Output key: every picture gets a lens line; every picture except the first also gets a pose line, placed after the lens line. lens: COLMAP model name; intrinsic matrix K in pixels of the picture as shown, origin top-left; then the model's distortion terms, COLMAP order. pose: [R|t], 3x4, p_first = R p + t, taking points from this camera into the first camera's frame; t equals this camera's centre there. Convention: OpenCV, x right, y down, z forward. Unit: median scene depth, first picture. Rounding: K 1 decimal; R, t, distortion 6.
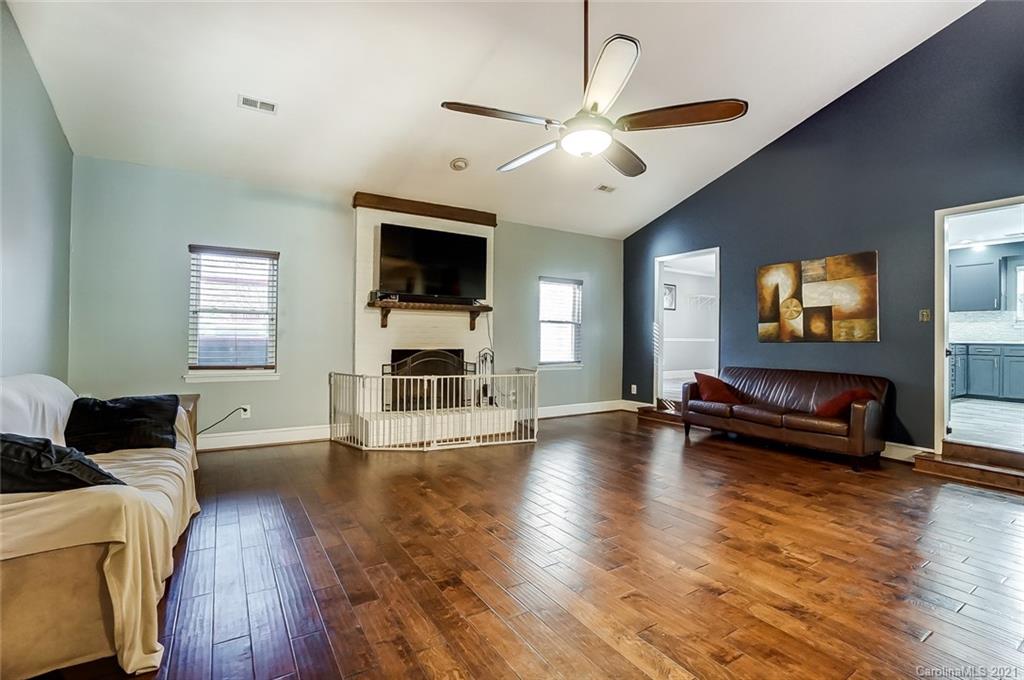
lens RADIAL K [[449.3, 0, 498.1], [0, 449.3, 338.9], [0, 0, 1]] dist [-0.069313, 0.023909]
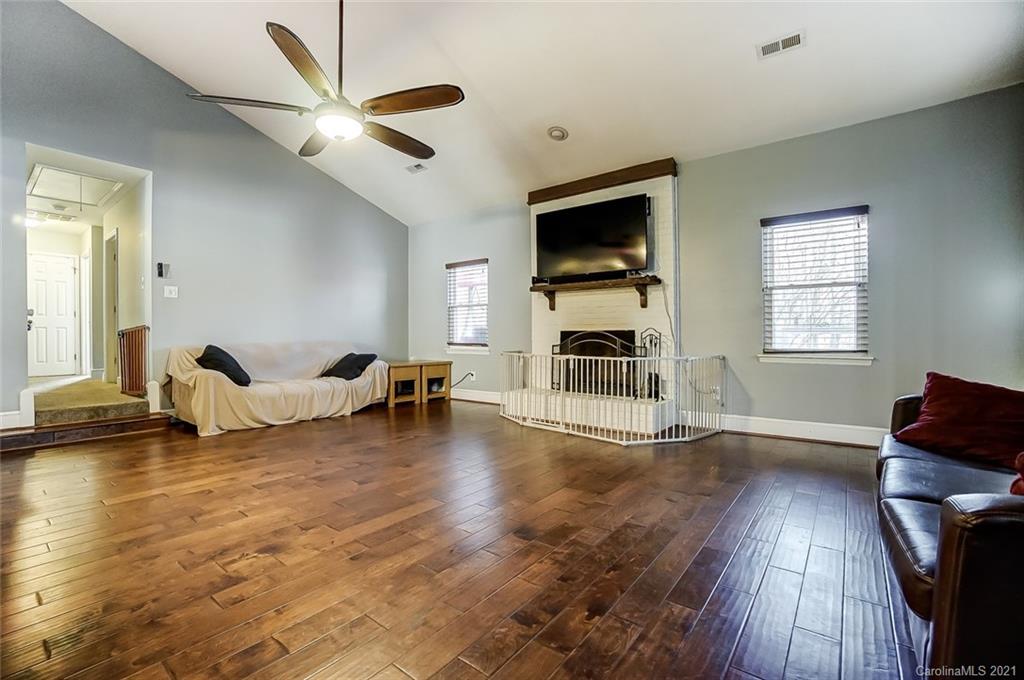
lens RADIAL K [[449.3, 0, 498.1], [0, 449.3, 338.9], [0, 0, 1]] dist [-0.069313, 0.023909]
pose [[0.357279, -0.000315, -0.933998, 0.693969], [0.010114, 0.999943, 0.003532, 0.037645], [0.933943, -0.010709, 0.357261, 0.494616]]
